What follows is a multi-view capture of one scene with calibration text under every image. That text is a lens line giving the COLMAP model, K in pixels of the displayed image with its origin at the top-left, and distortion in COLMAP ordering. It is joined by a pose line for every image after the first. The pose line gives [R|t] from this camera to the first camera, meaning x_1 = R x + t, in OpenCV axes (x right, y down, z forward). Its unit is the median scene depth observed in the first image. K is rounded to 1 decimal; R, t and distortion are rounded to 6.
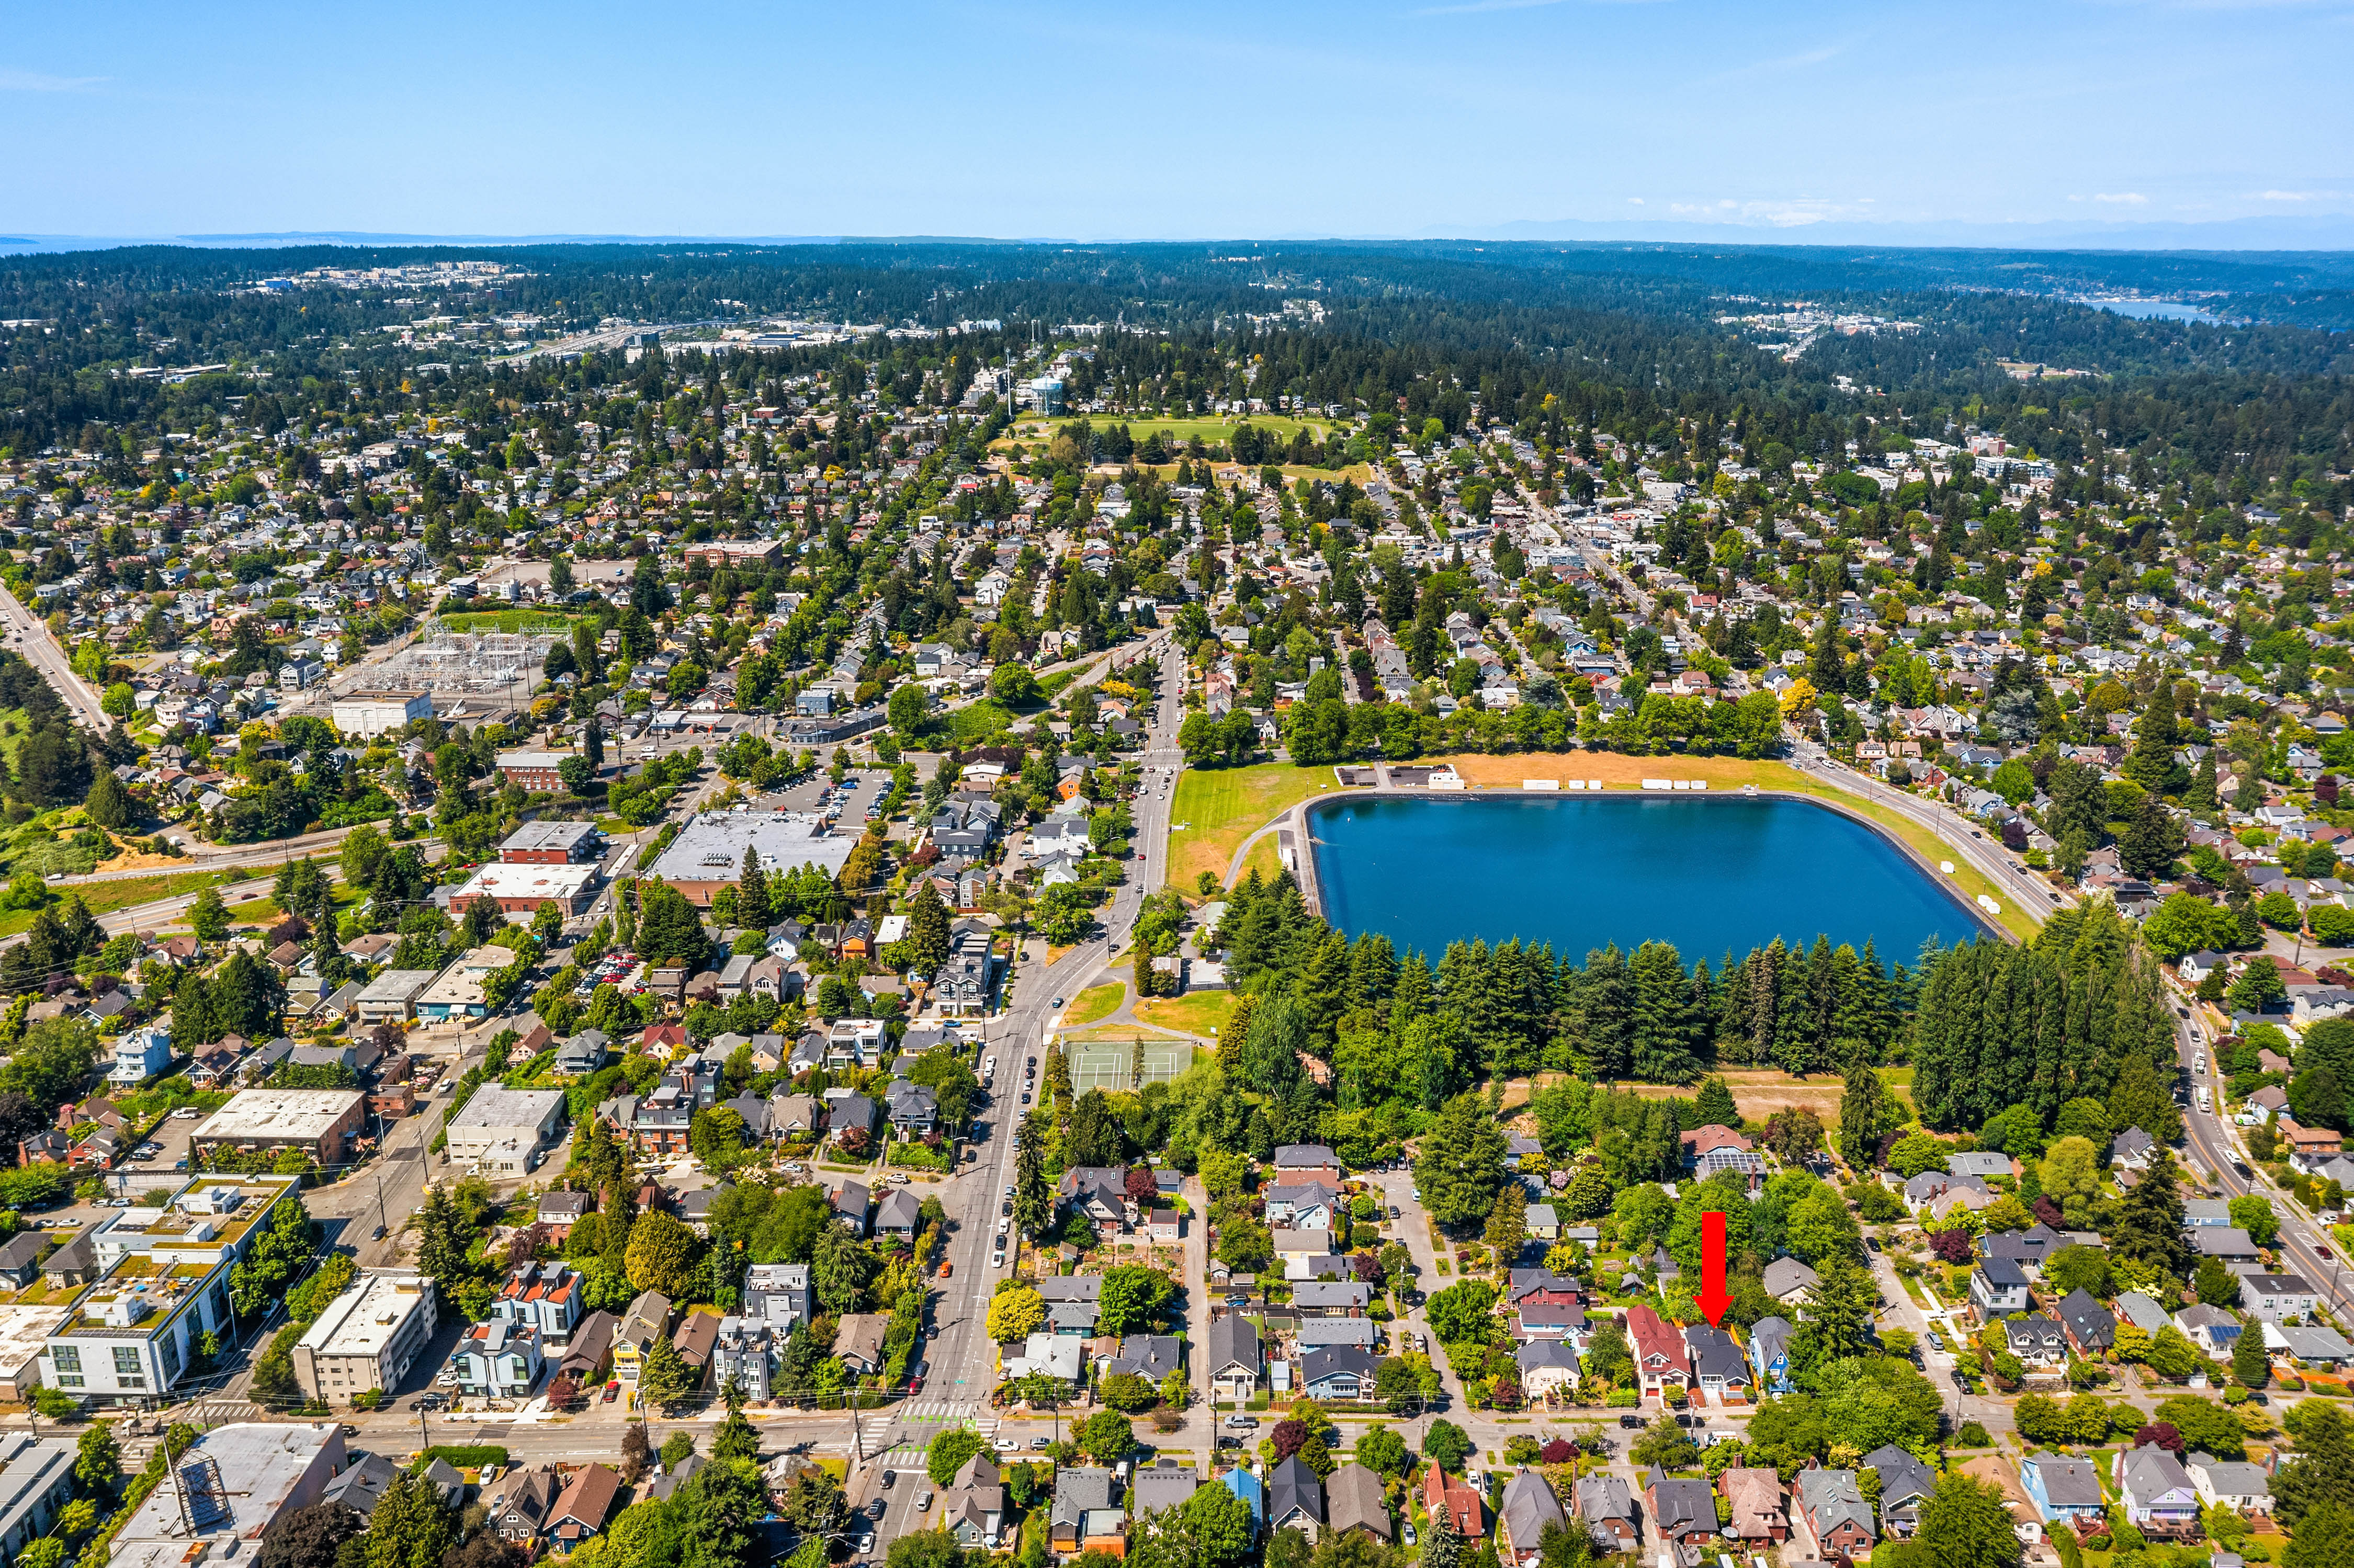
lens RADIAL K [[1938.3, 0, 1174.5], [0, 1938.3, 671.8], [0, 0, 1]] dist [-0.012580, 0.011104]
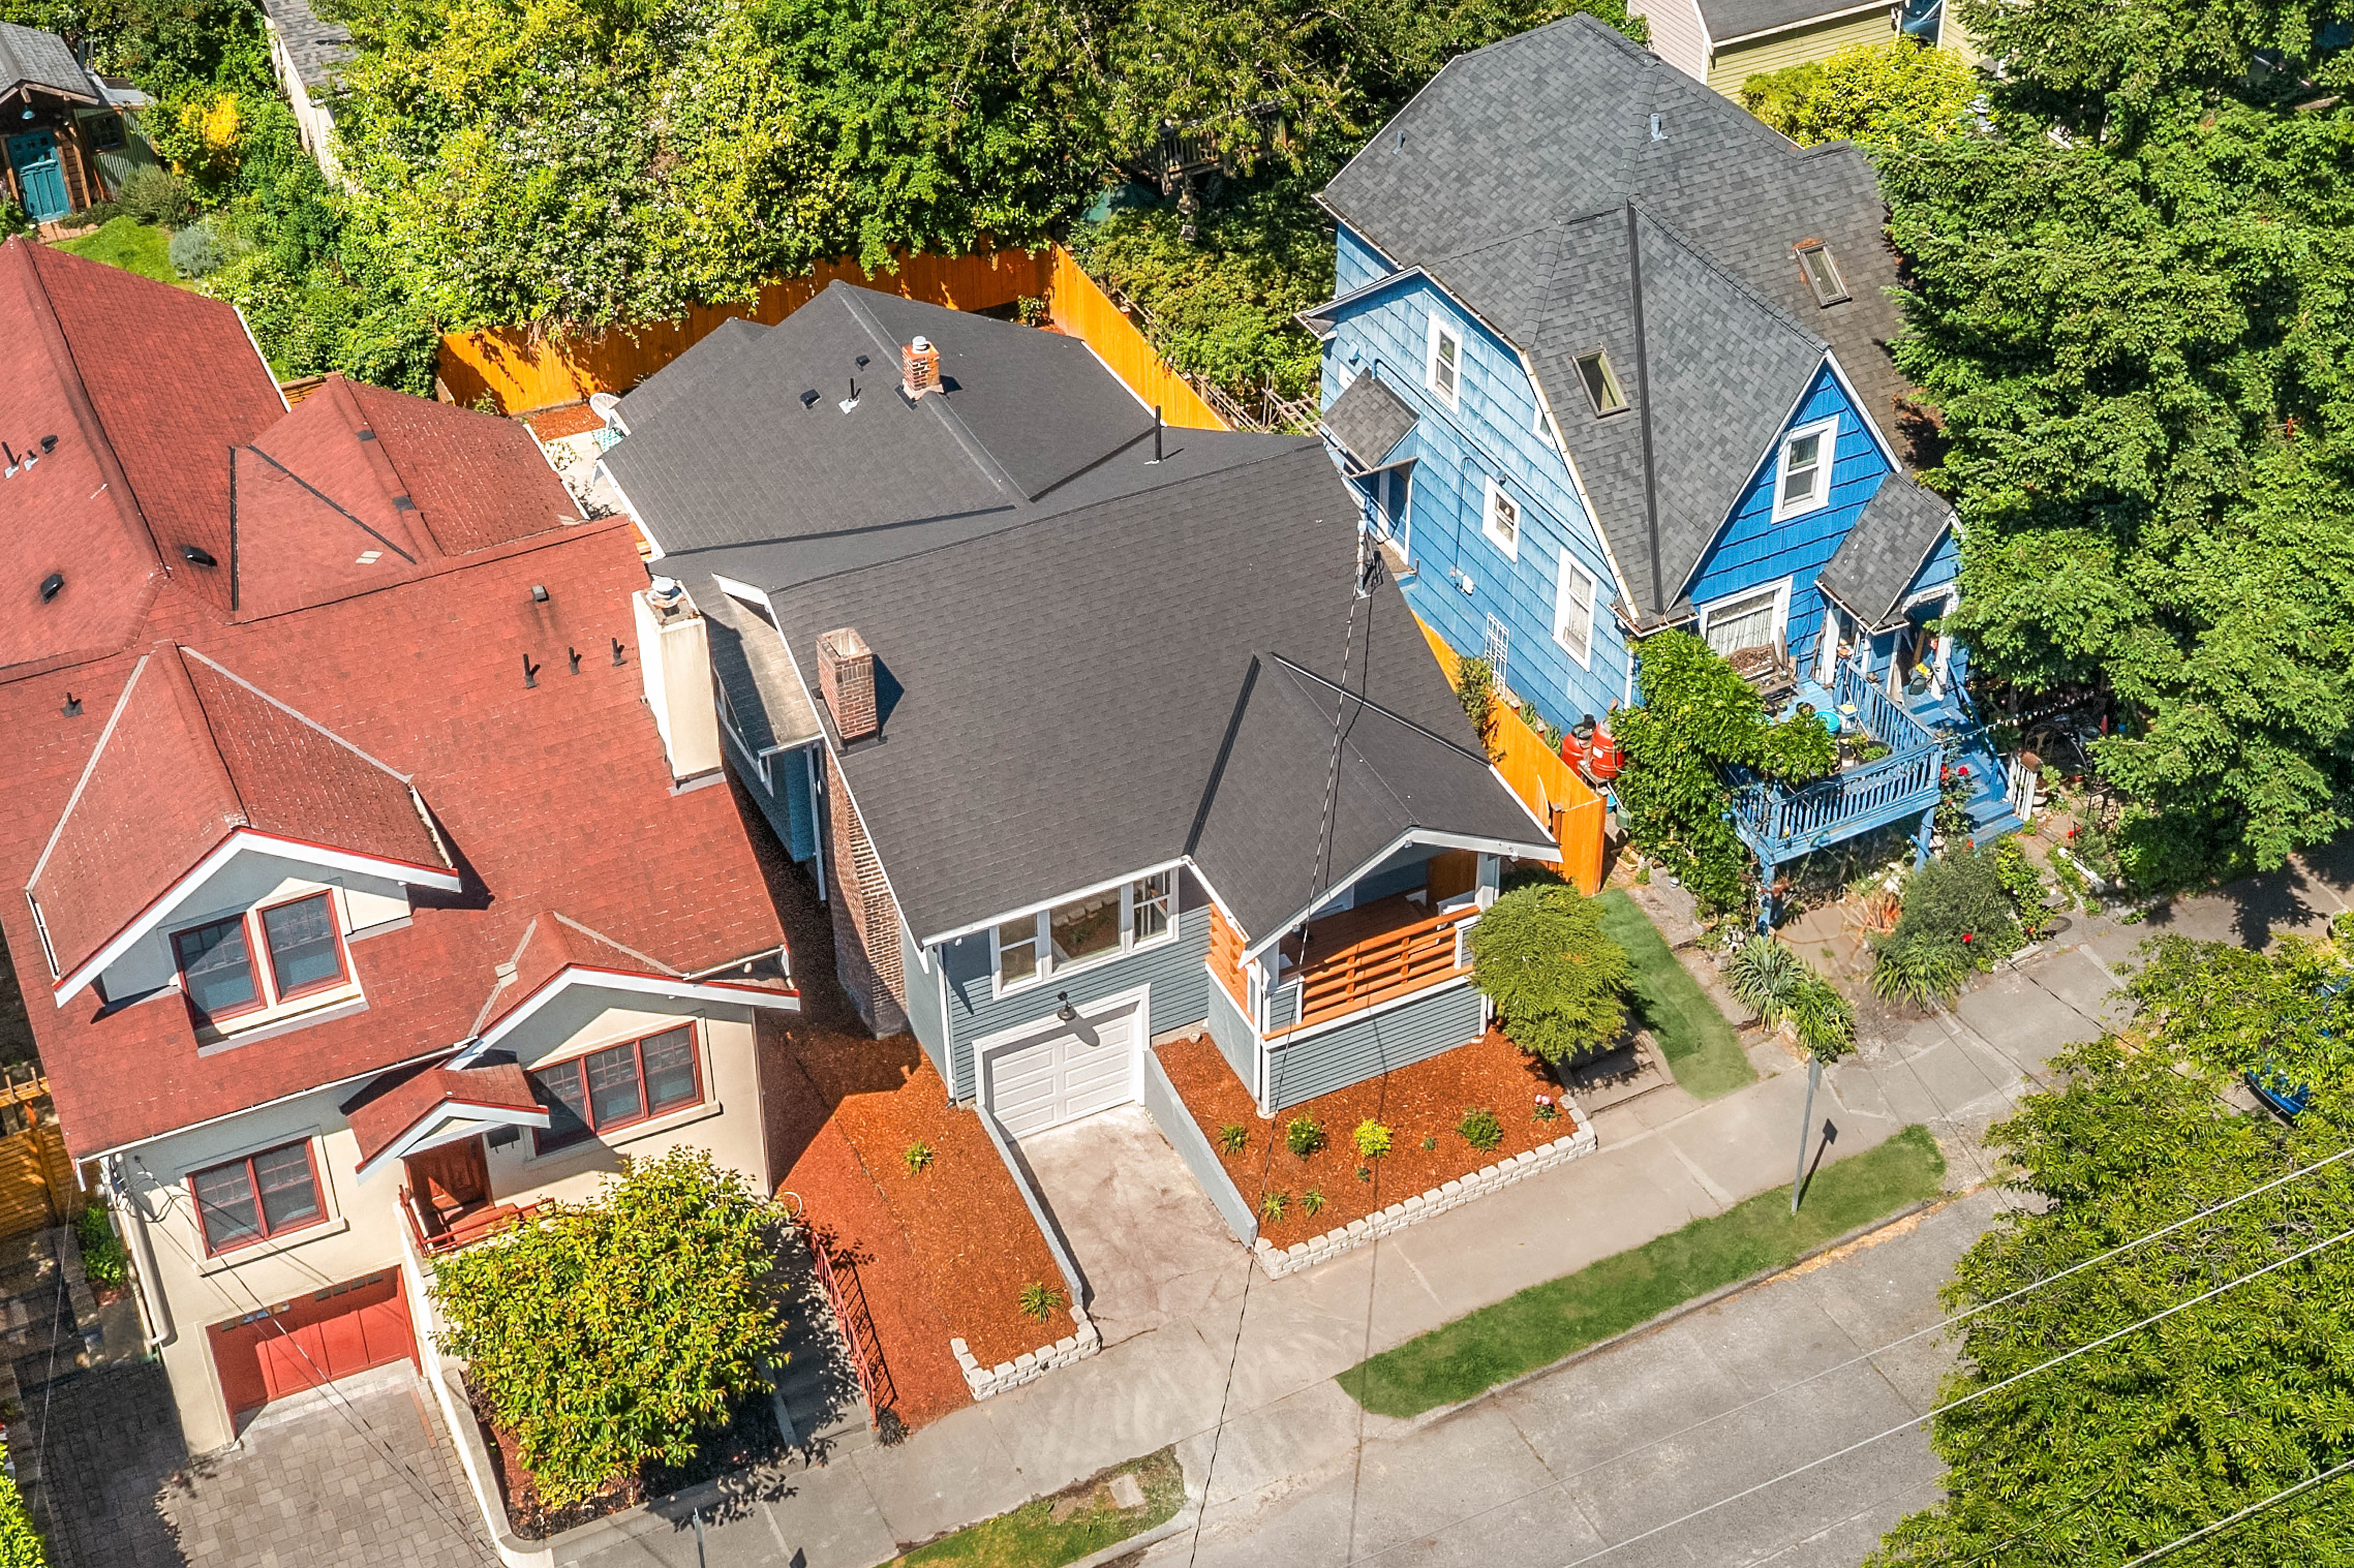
lens RADIAL K [[3190.6, 0, 1177.0], [0, 3190.6, 784.0], [0, 0, 1]] dist [-0.025236, -0.007034]
pose [[0.887488, -0.277529, 0.367889, 0.238167], [0.113772, 0.905559, 0.408679, 0.310601], [-0.446565, -0.320842, 0.835248, 0.896893]]
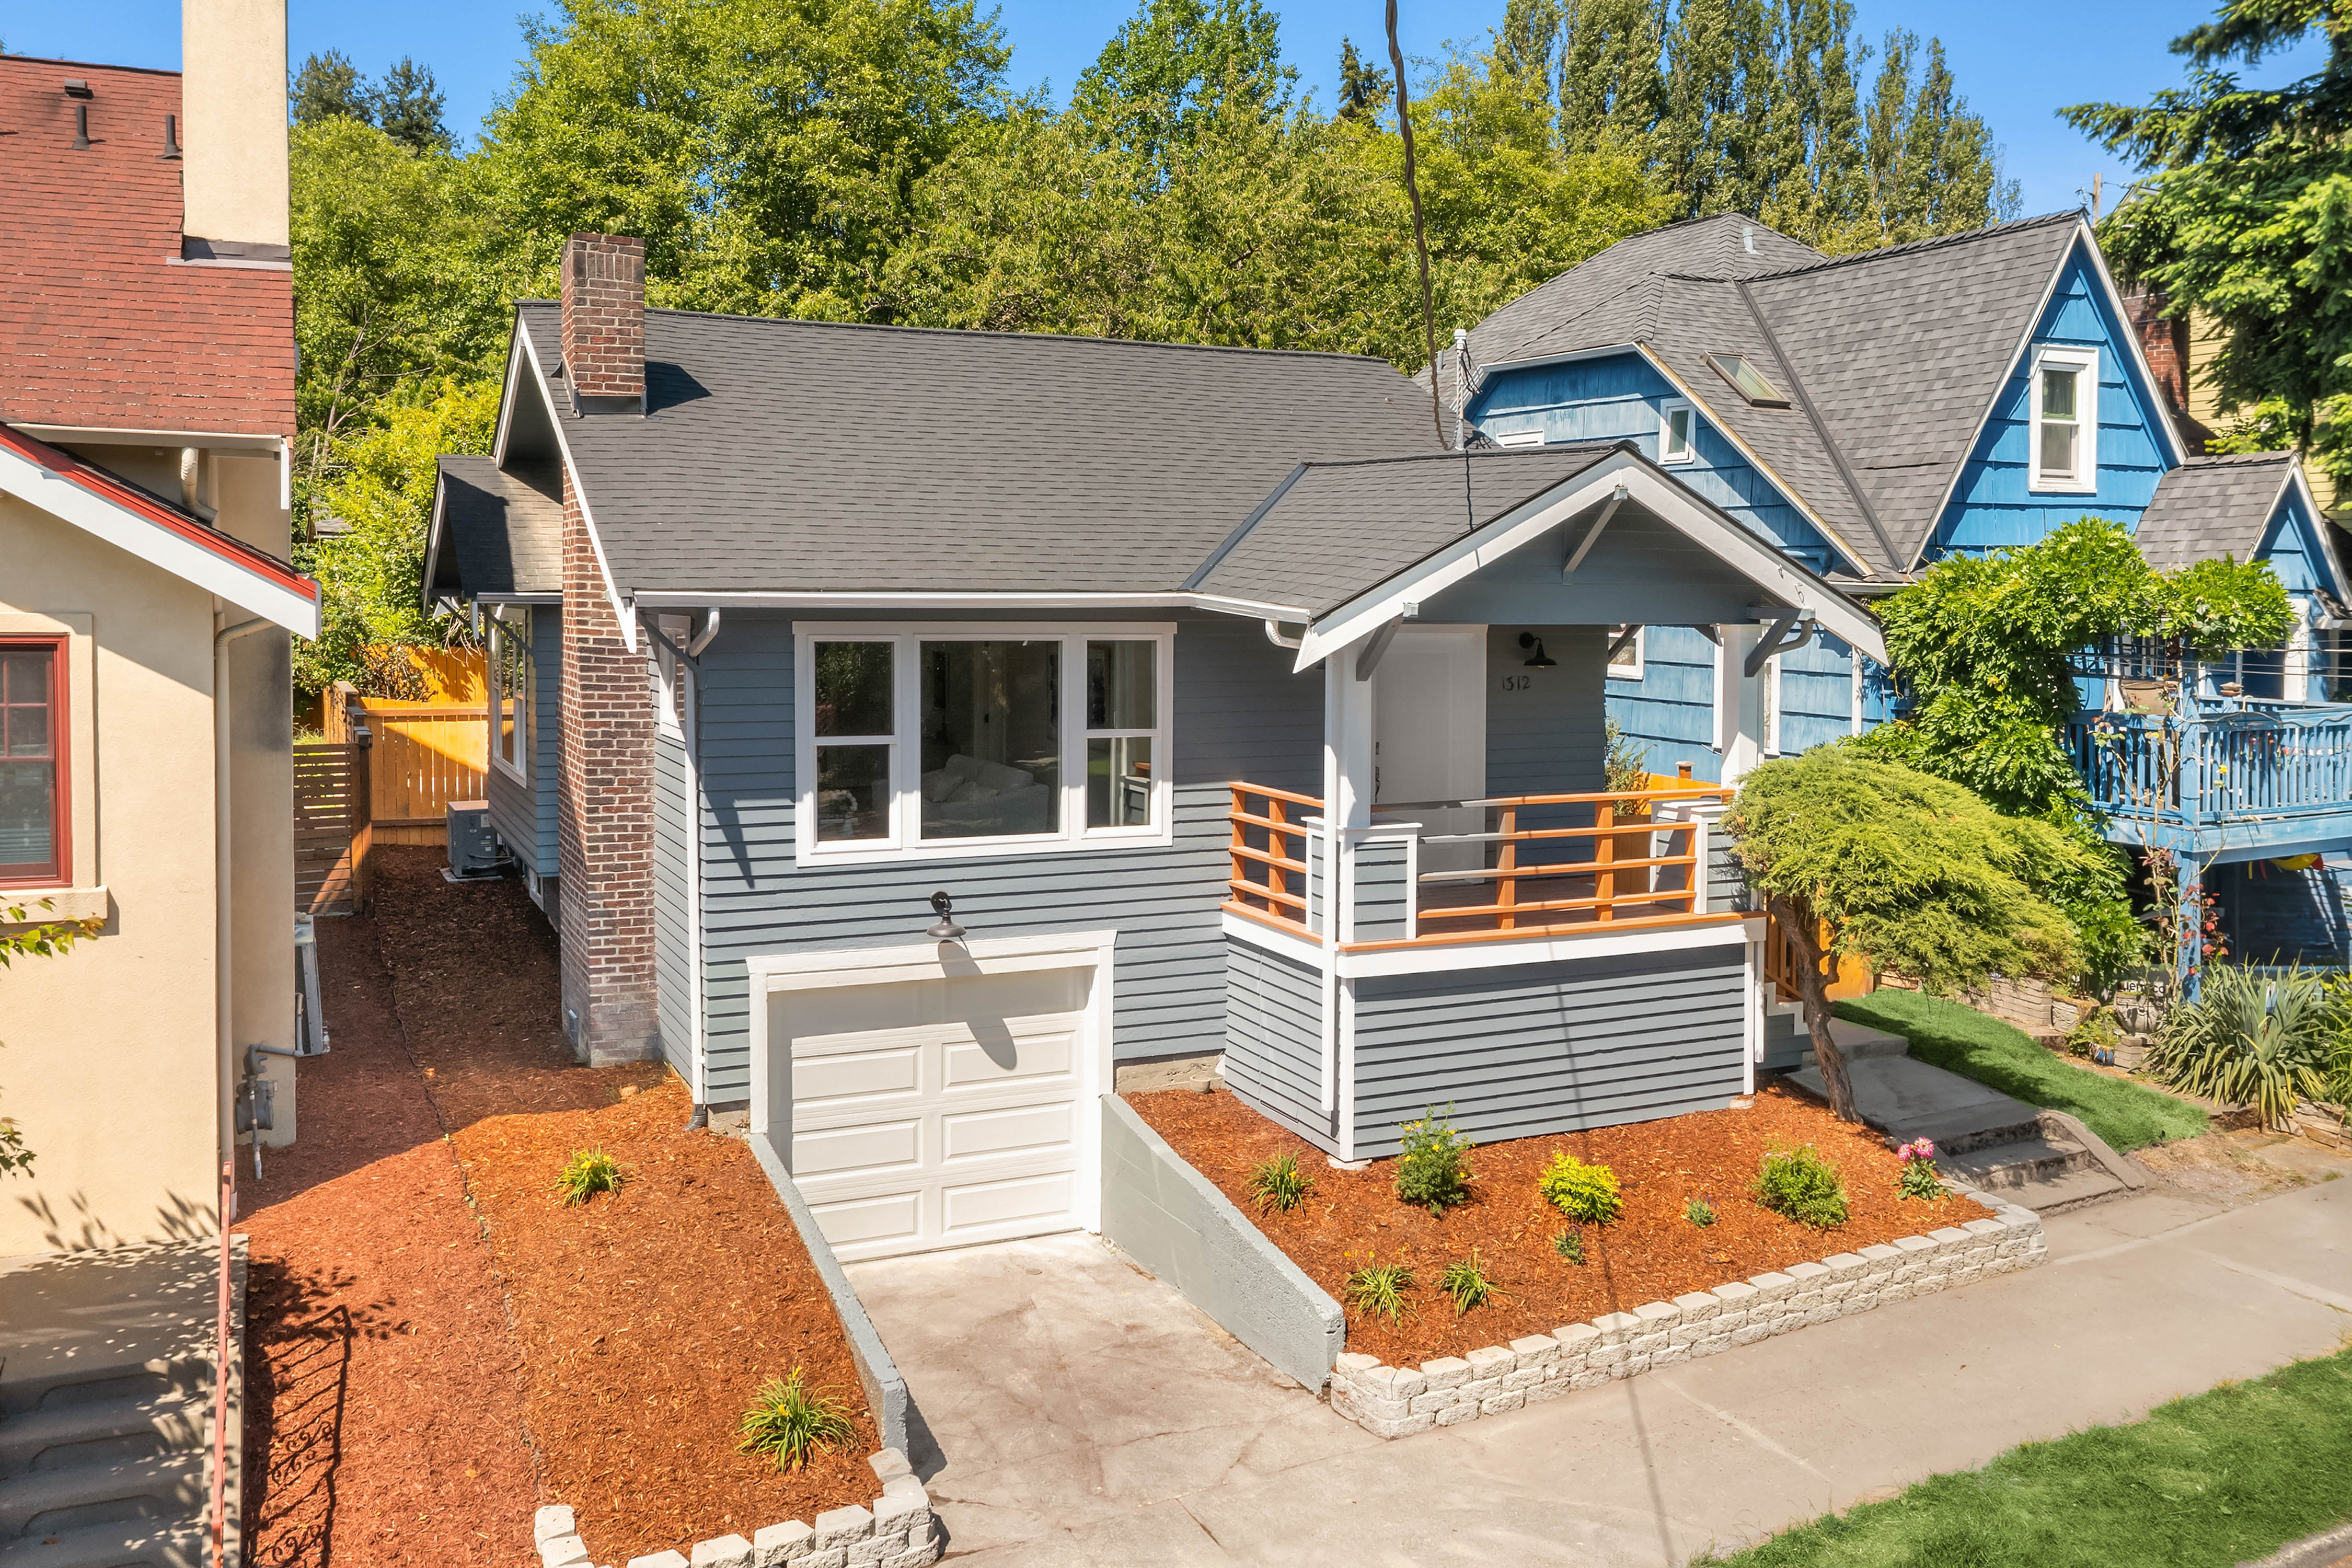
lens RADIAL K [[1936.8, 0, 1173.5], [0, 1936.8, 671.9], [0, 0, 1]] dist [-0.012580, 0.011104]
pose [[0.894728, -0.016519, 0.446305, 0.264808], [0.101666, 0.980612, -0.167521, 0.371038], [-0.434885, 0.195260, 0.879061, 0.963691]]
